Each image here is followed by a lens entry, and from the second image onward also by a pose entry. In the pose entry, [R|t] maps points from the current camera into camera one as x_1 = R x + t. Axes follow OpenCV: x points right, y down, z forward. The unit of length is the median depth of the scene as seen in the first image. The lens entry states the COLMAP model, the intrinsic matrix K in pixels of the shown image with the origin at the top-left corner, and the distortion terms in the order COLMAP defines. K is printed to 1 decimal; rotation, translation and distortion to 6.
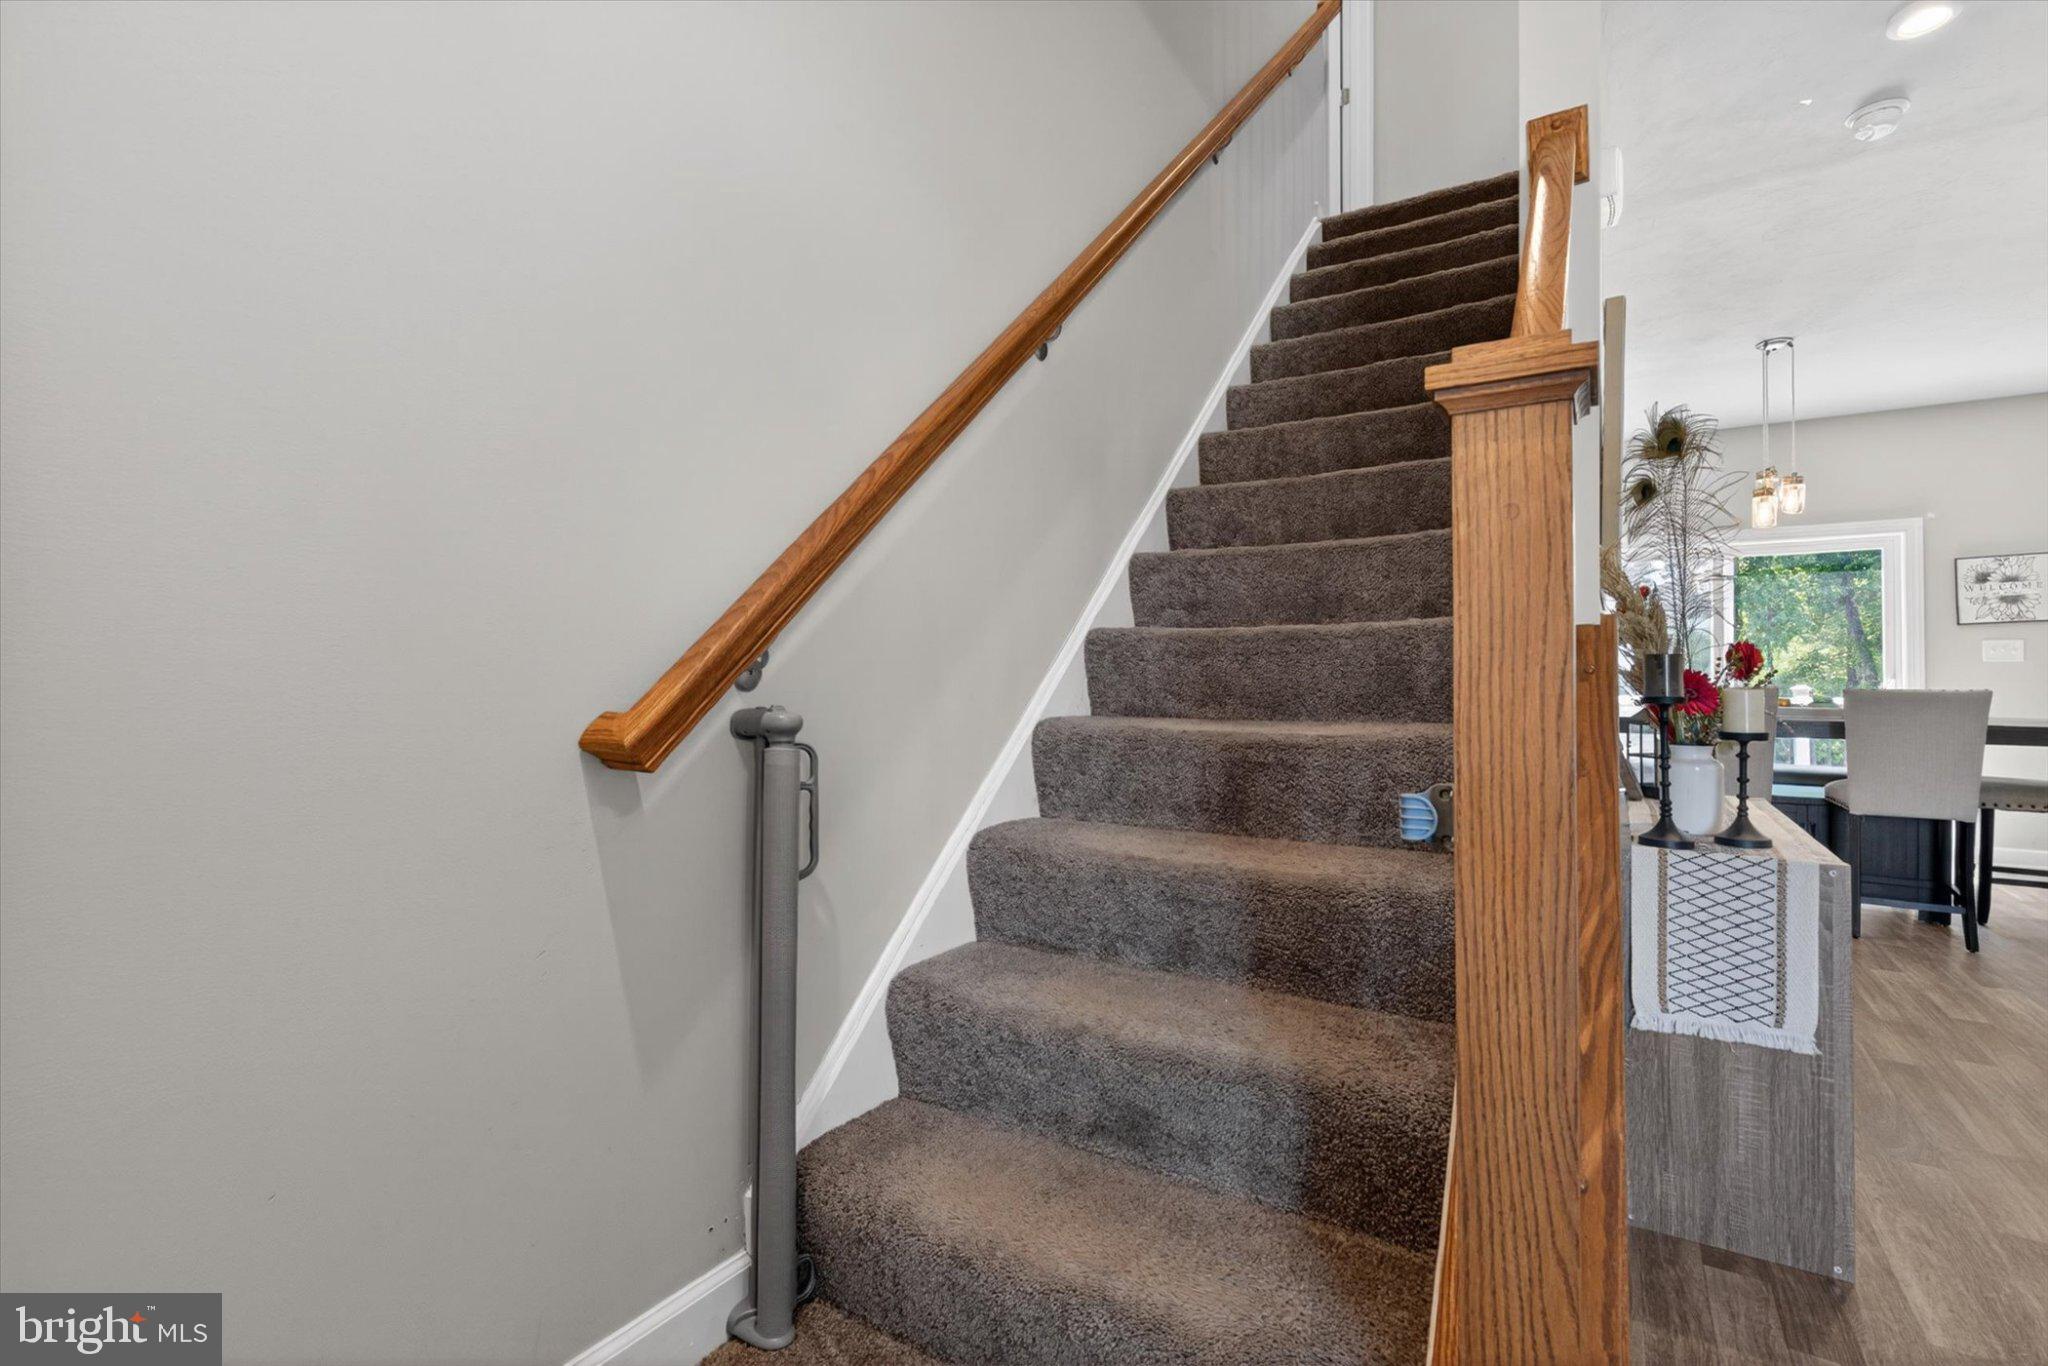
lens RADIAL K [[932.2, 0, 1032.3], [0, 932.2, 670.2], [0, 0, 1]] dist [-0.000587, -0.000324]
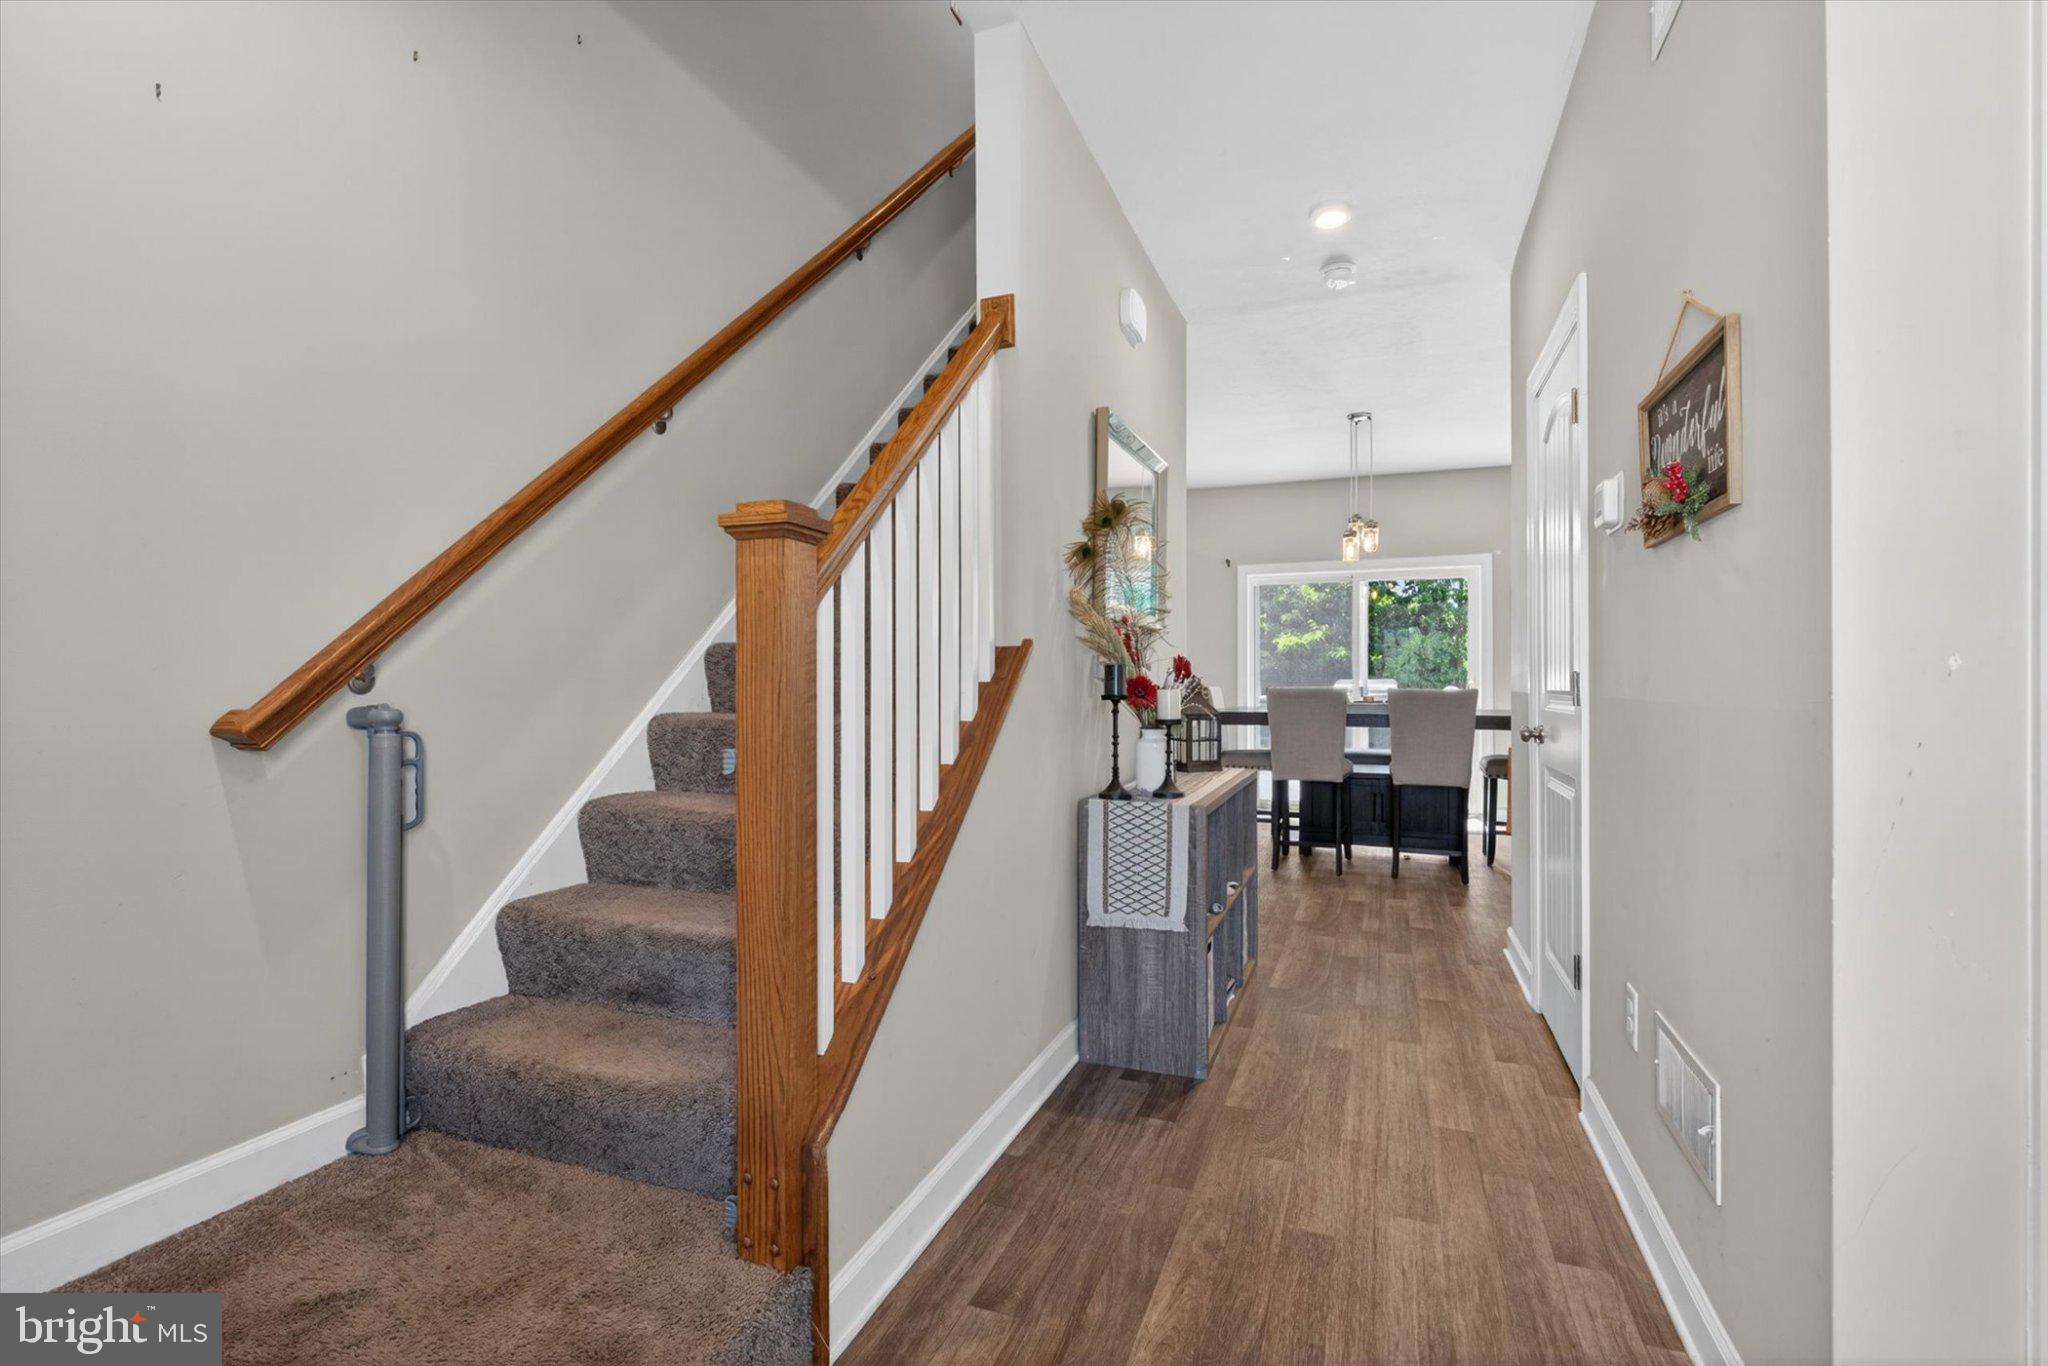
lens RADIAL K [[920.3, 0, 1024.0], [0, 920.3, 683.0], [0, 0, 1]] dist [-0.006369, -0.000393]
pose [[0.980579, -0.003579, 0.196090, 0.293107], [0.001609, 0.999947, 0.010200, -0.004702], [-0.196116, -0.009686, 0.980533, -0.395161]]
